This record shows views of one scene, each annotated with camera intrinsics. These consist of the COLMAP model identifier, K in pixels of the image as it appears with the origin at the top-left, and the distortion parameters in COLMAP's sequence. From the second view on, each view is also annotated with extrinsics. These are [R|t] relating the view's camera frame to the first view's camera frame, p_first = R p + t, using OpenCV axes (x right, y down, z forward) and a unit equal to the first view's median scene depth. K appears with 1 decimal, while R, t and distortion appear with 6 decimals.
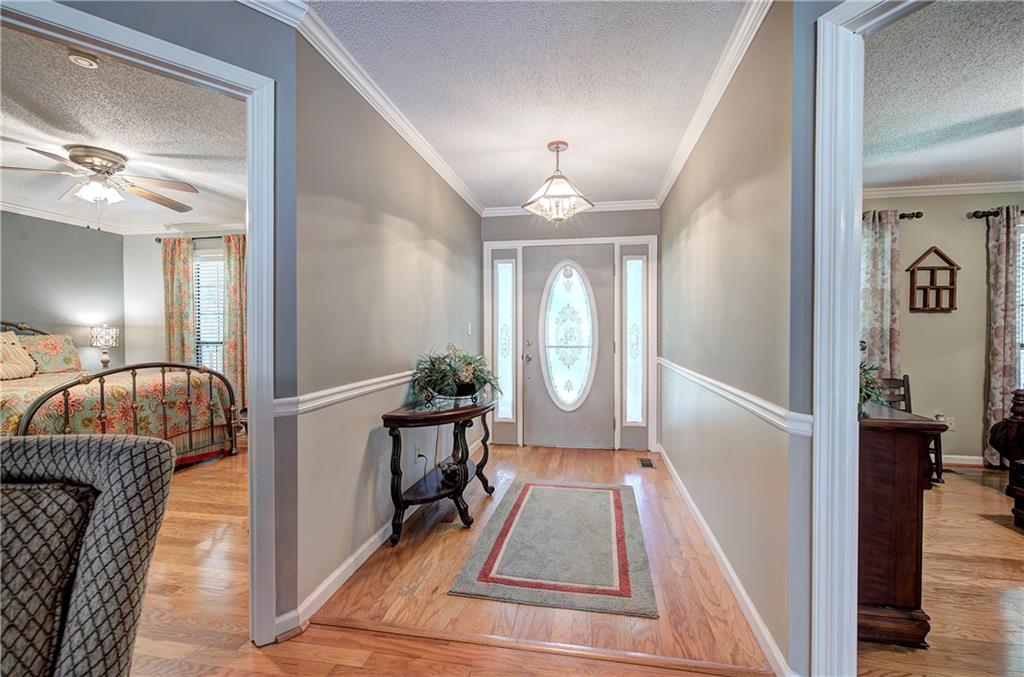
lens RADIAL K [[436.9, 0, 515.0], [0, 436.9, 335.6], [0, 0, 1]] dist [-0.001111, -0.000285]
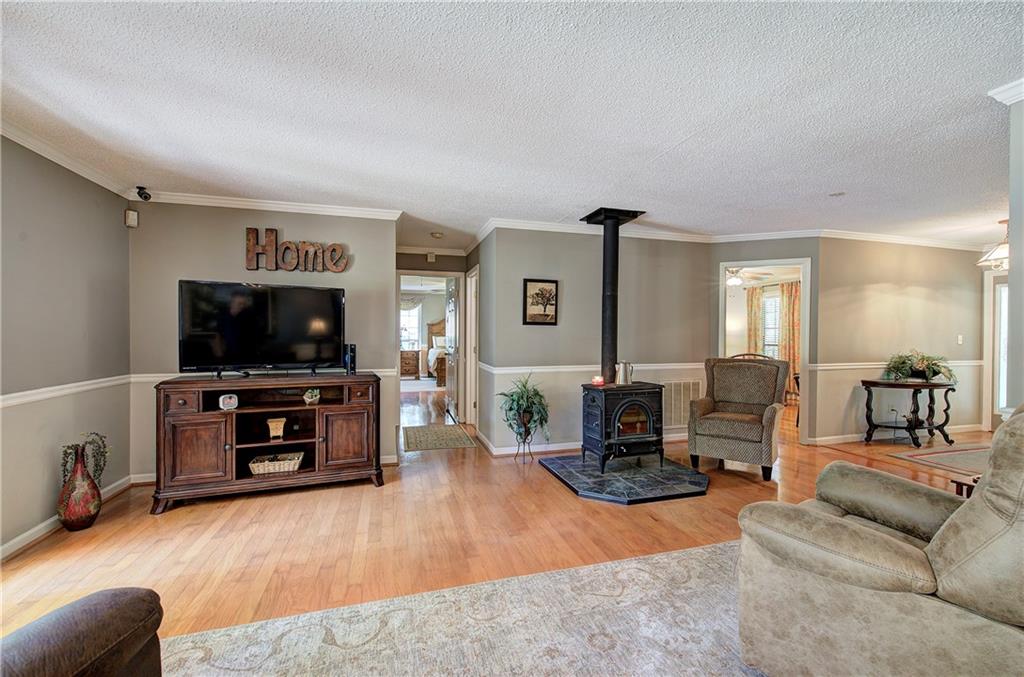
lens RADIAL K [[436.9, 0, 515.0], [0, 436.9, 335.6], [0, 0, 1]] dist [-0.001111, -0.000285]
pose [[0.454629, 0.008604, -0.890639, 0.552422], [-0.017203, 0.999852, 0.000878, -0.007037], [0.890515, 0.014923, 0.454710, -0.996116]]
